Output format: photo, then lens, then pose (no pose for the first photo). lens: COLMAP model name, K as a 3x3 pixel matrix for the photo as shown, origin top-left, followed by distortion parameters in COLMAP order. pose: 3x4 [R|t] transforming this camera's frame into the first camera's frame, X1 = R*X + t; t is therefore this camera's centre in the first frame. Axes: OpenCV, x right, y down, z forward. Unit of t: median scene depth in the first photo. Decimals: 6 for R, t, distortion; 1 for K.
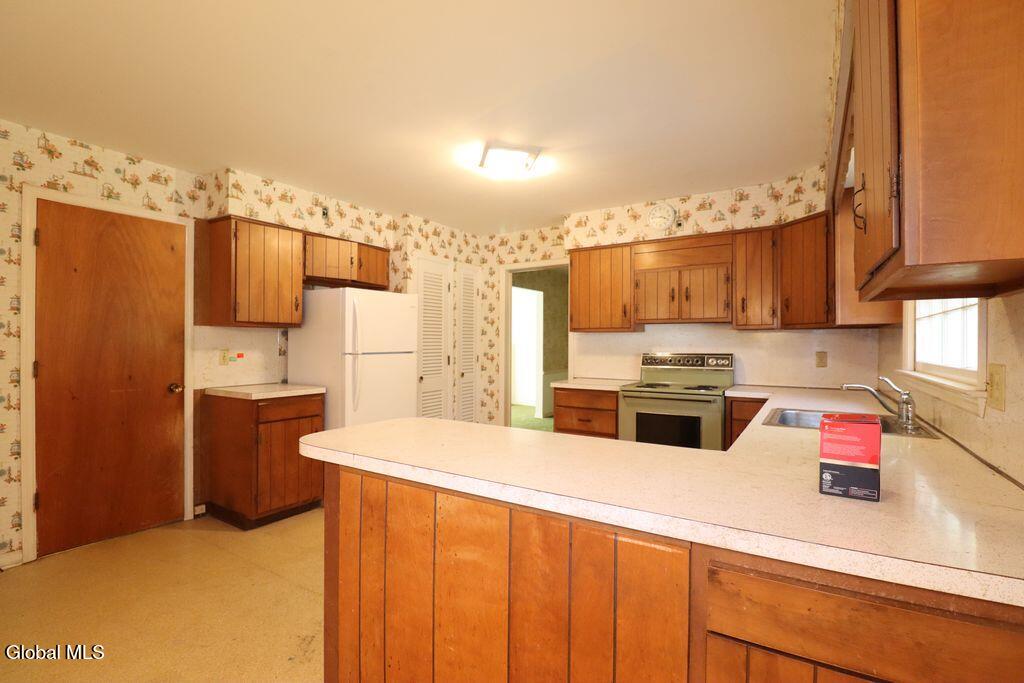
lens RADIAL K [[474.7, 0, 512.0], [0, 474.7, 341.5], [0, 0, 1]] dist [0.000352, -0.015010]
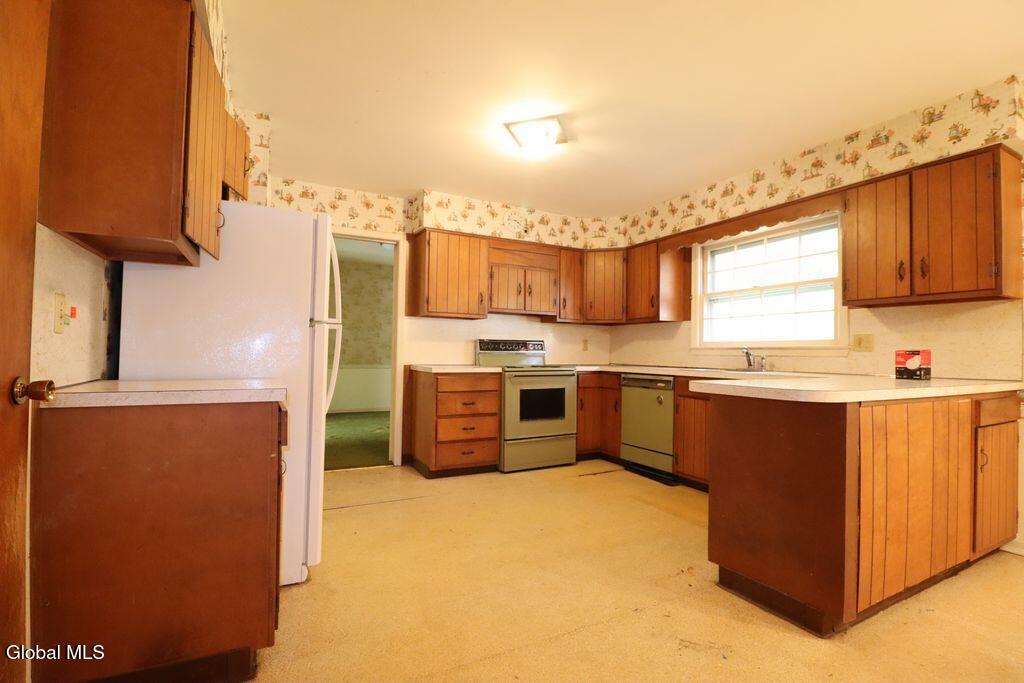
lens RADIAL K [[474.7, 0, 512.0], [0, 474.7, 341.5], [0, 0, 1]] dist [0.000352, -0.015010]
pose [[0.494417, 0.022381, 0.868937, -0.705258], [-0.016914, 0.999727, -0.016126, 0.051488], [-0.869060, -0.006724, 0.494661, 0.444886]]
